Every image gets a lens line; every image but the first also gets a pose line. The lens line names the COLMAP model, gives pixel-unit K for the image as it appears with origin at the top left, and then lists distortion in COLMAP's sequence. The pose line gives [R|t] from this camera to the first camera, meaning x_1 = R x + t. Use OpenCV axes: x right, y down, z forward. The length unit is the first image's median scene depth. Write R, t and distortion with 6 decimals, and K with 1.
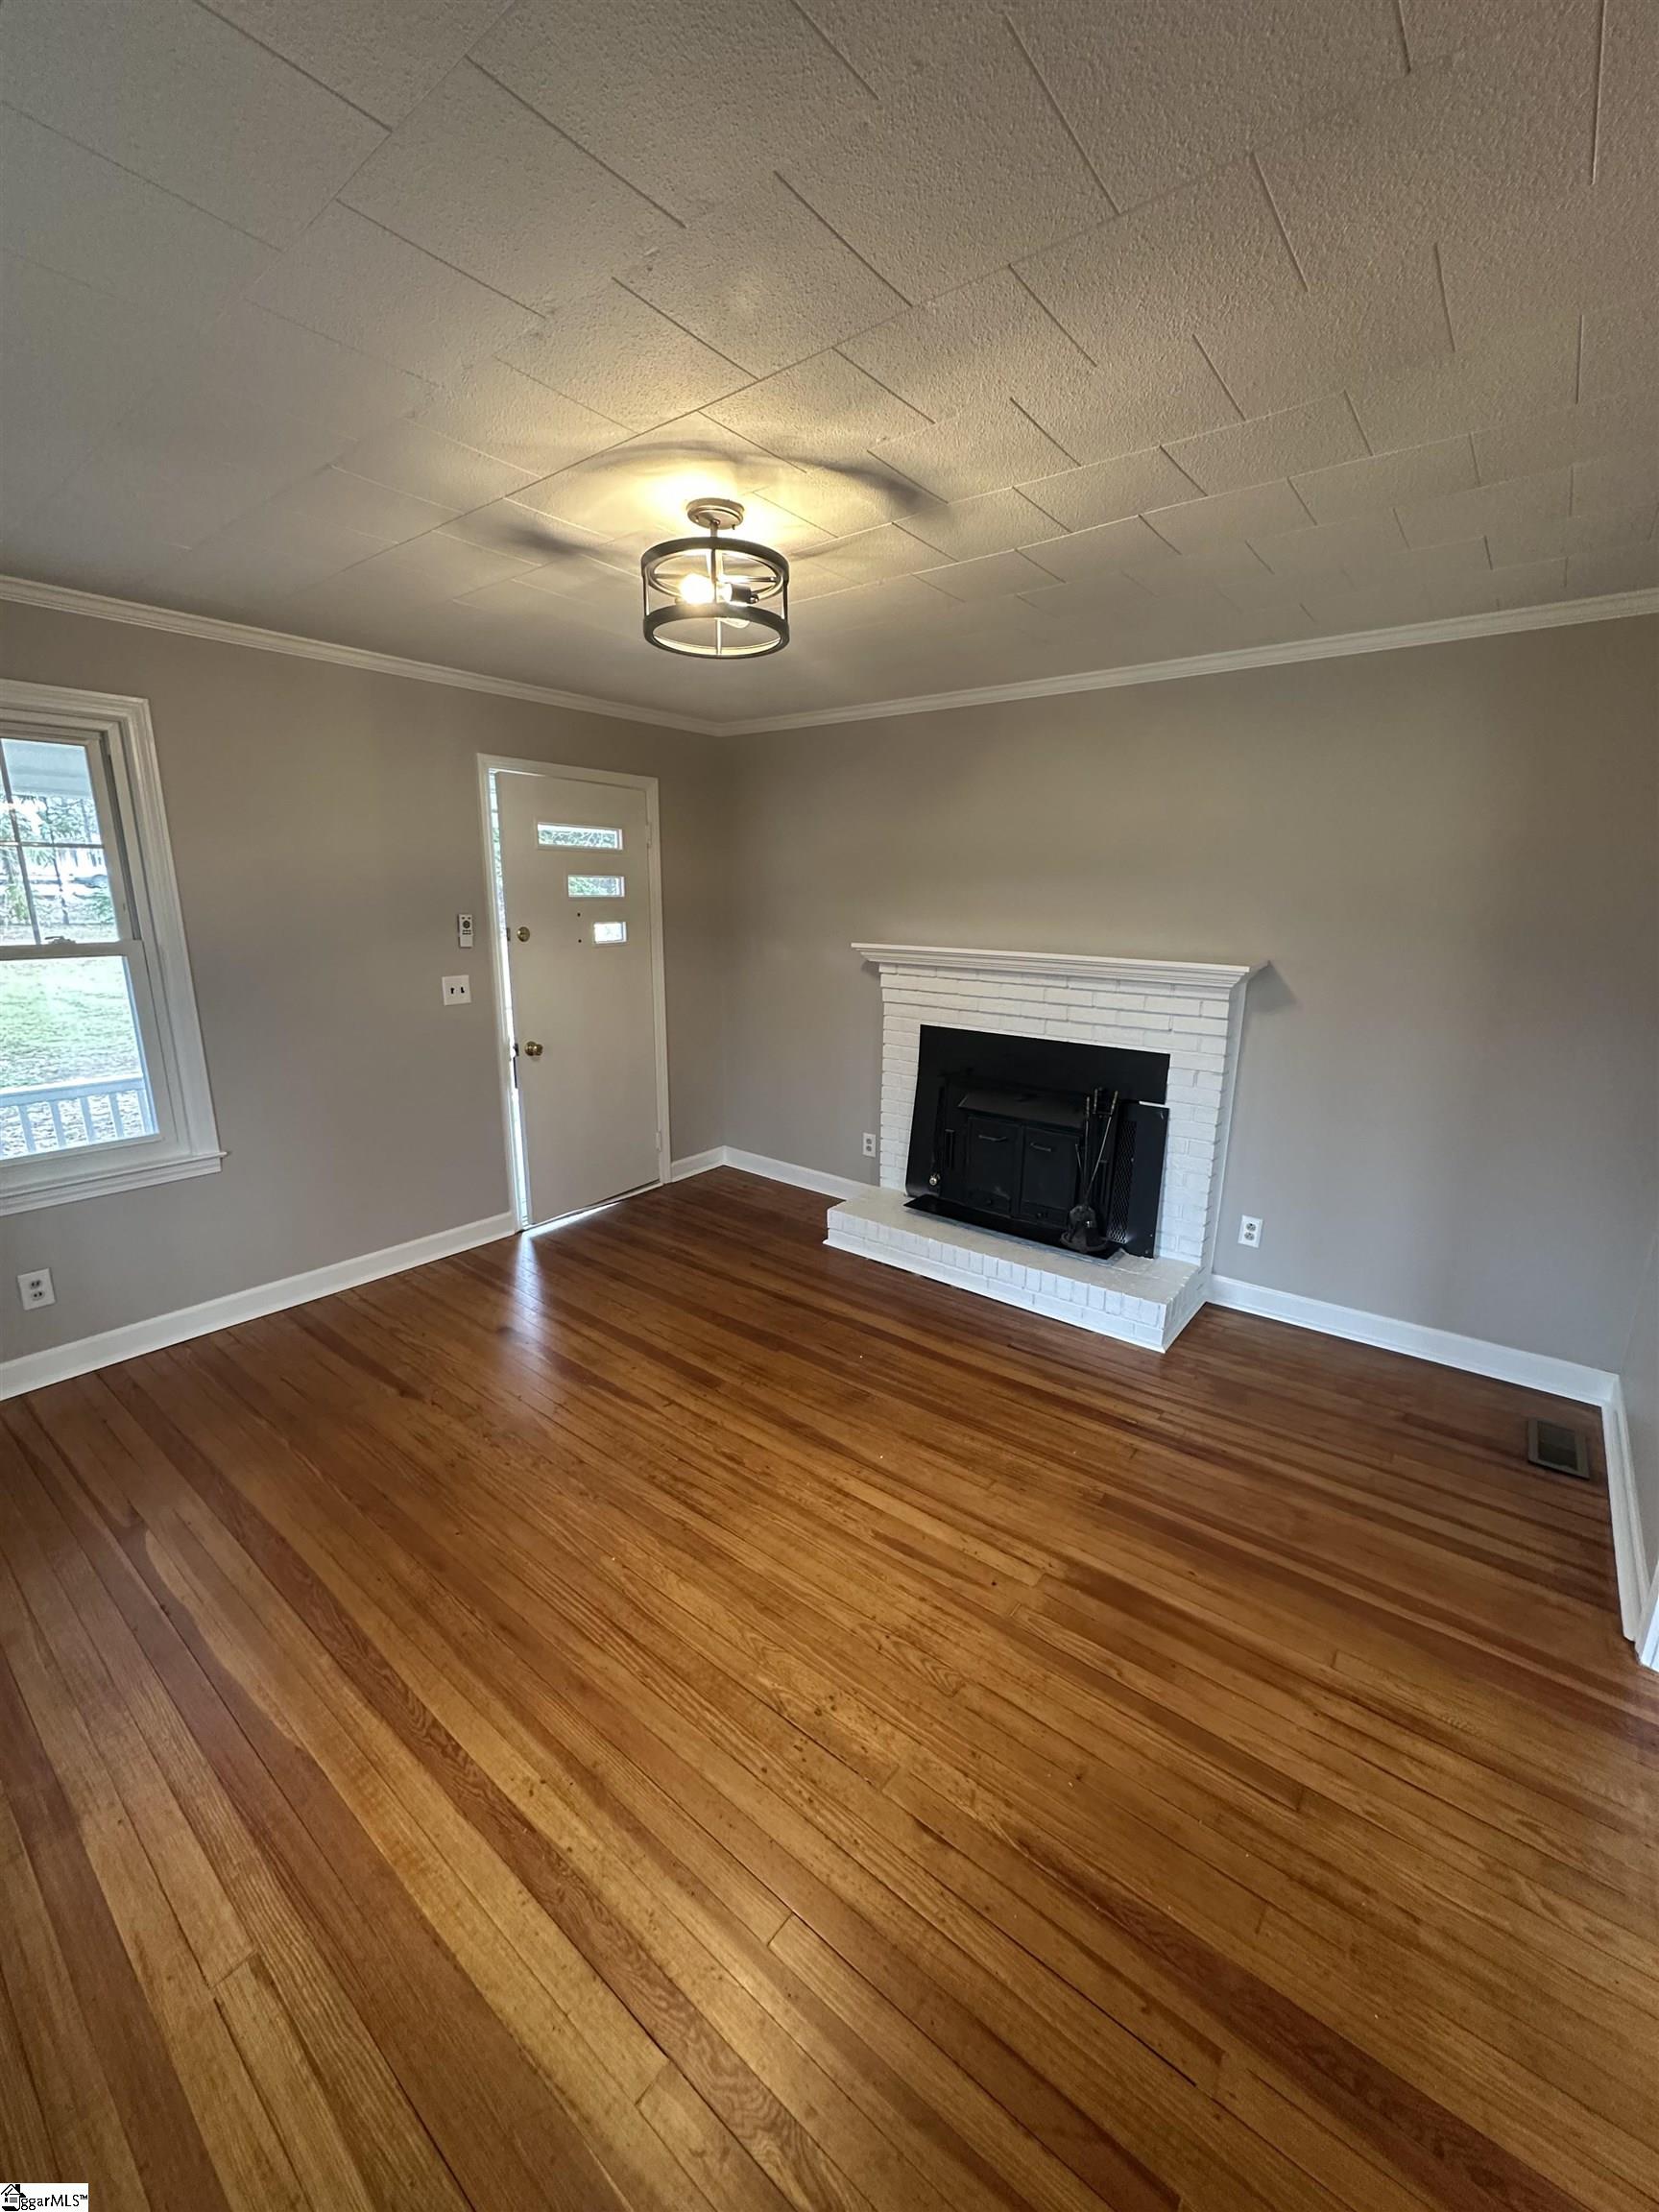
lens RADIAL K [[879.8, 0, 829.7], [0, 879.8, 1106.9], [0, 0, 1]] dist [0.000418, 0.000657]
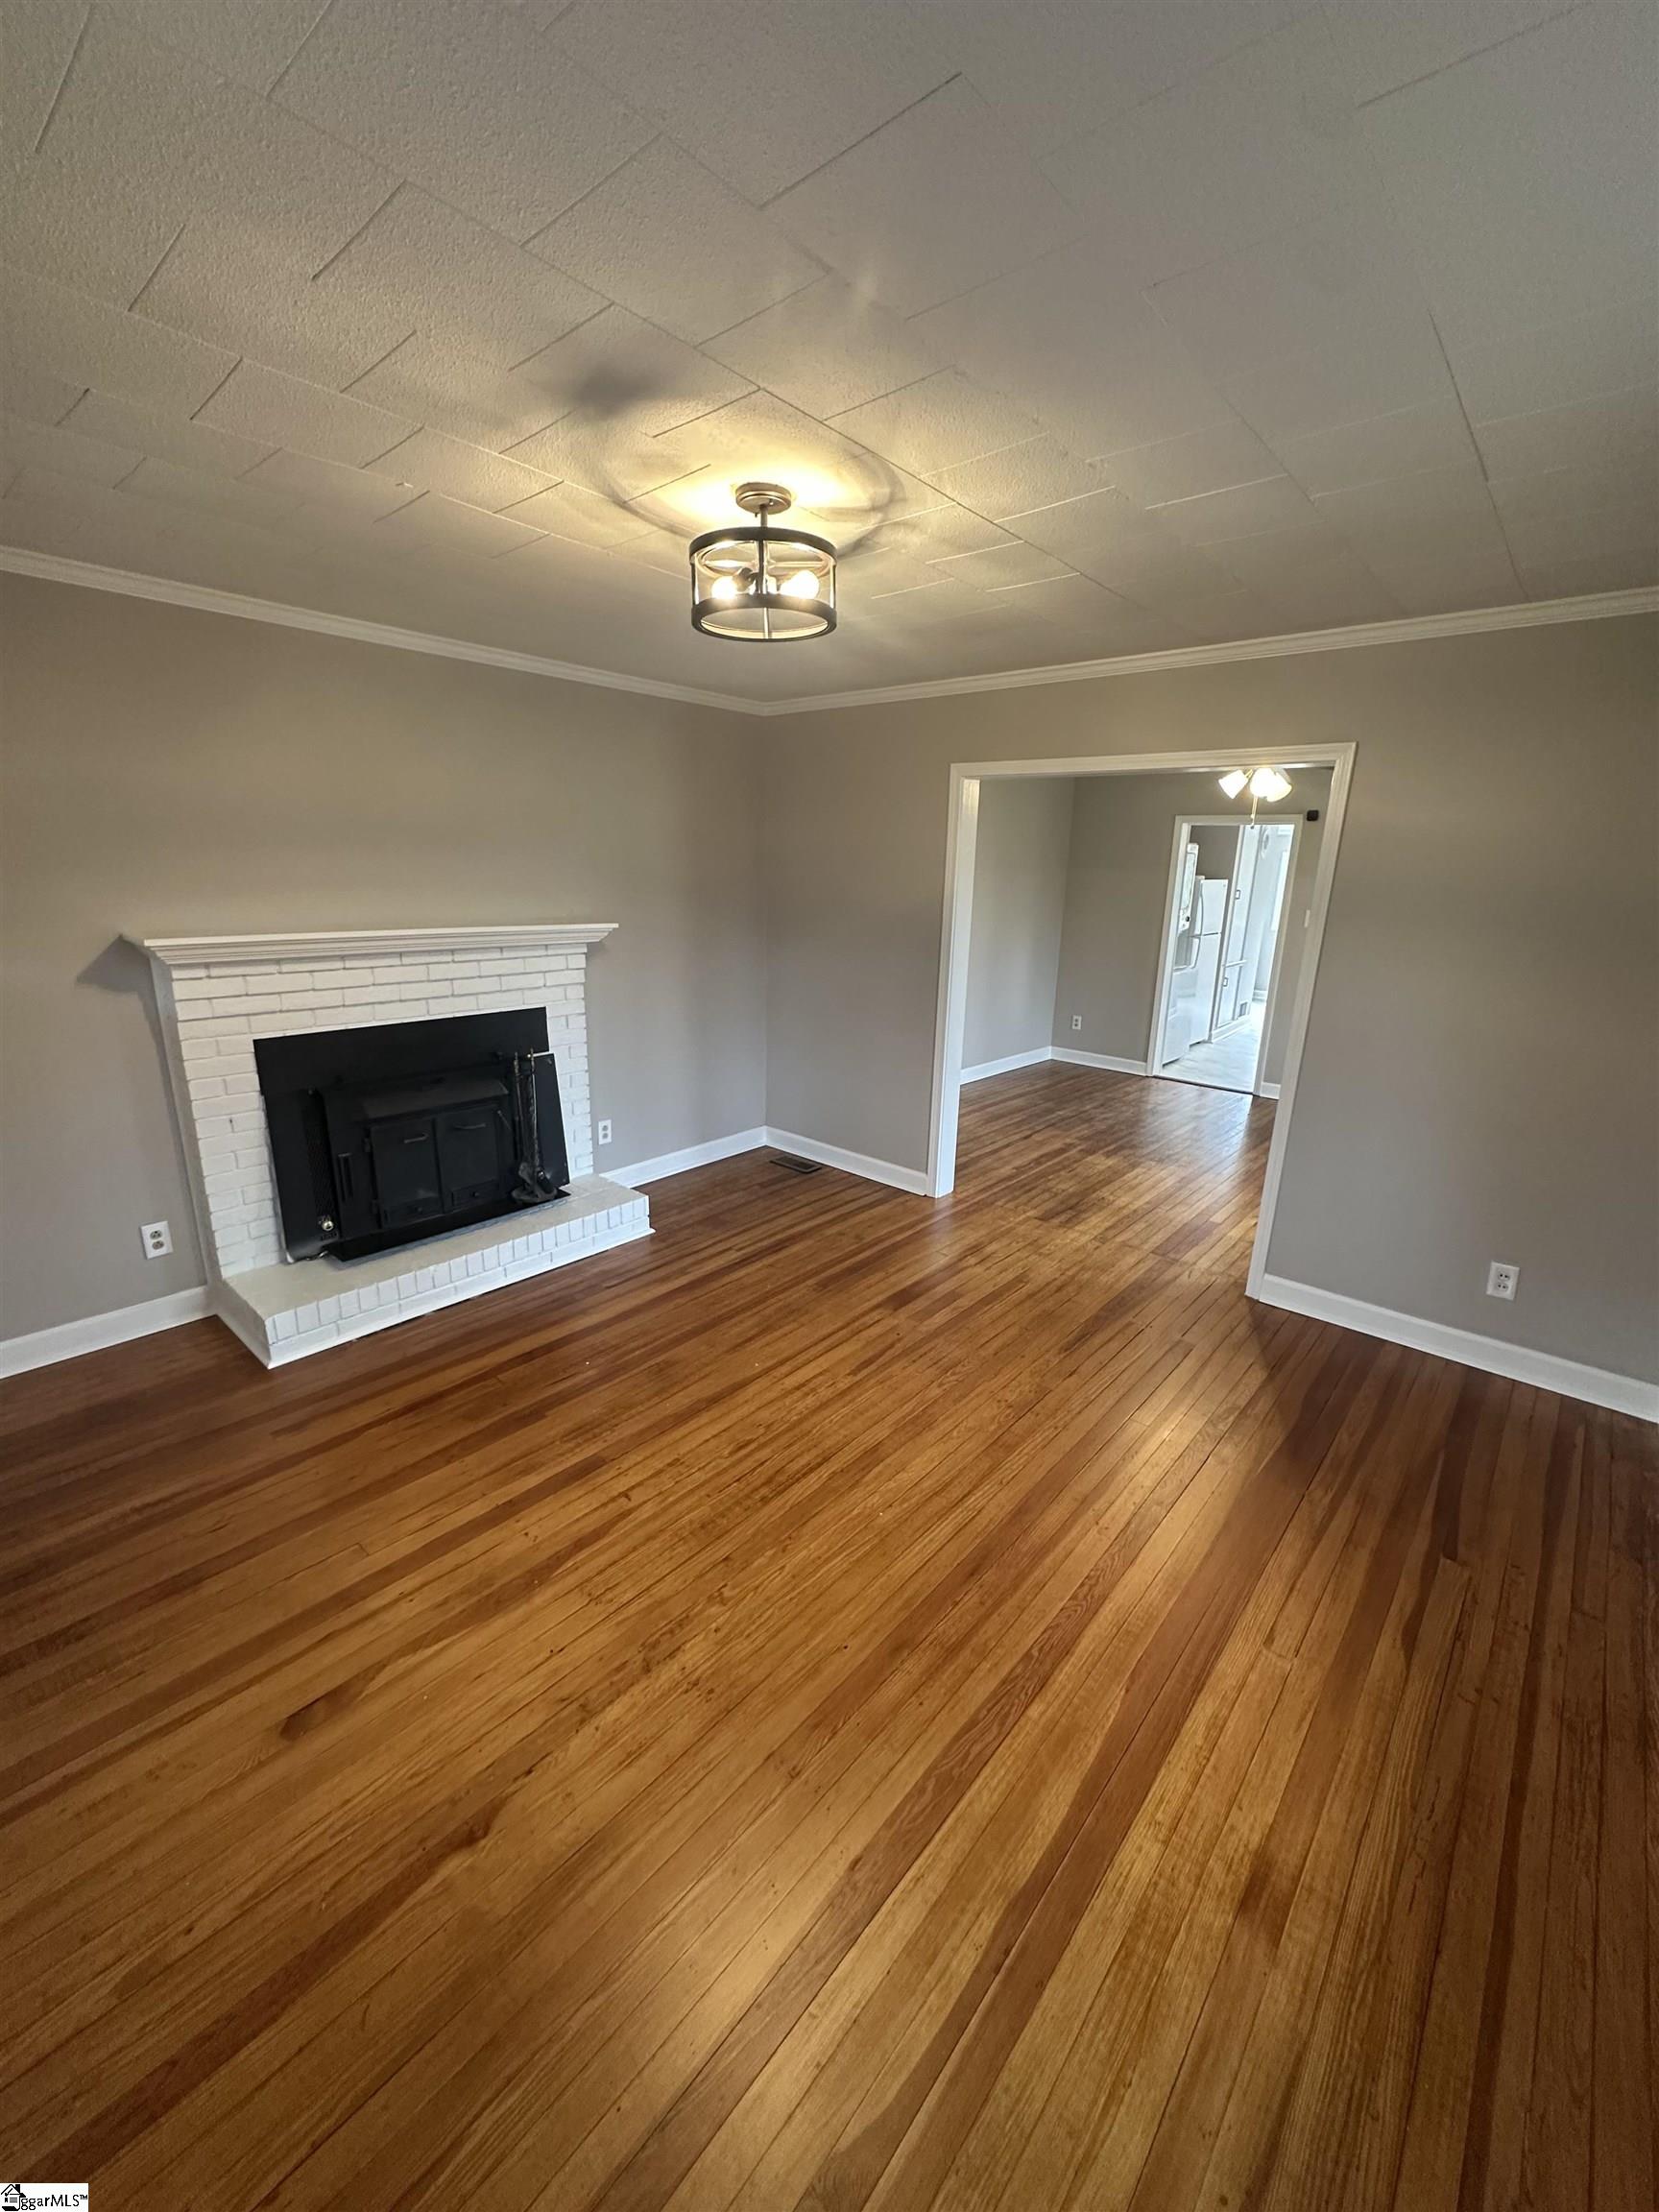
lens RADIAL K [[879.8, 0, 829.1], [0, 879.8, 1105.4], [0, 0, 1]] dist [0.000418, 0.000657]
pose [[0.048710, -0.269605, 0.961738, -0.841677], [0.216490, 0.942841, 0.253343, -0.172404], [-0.975069, 0.195866, 0.104293, 0.632641]]
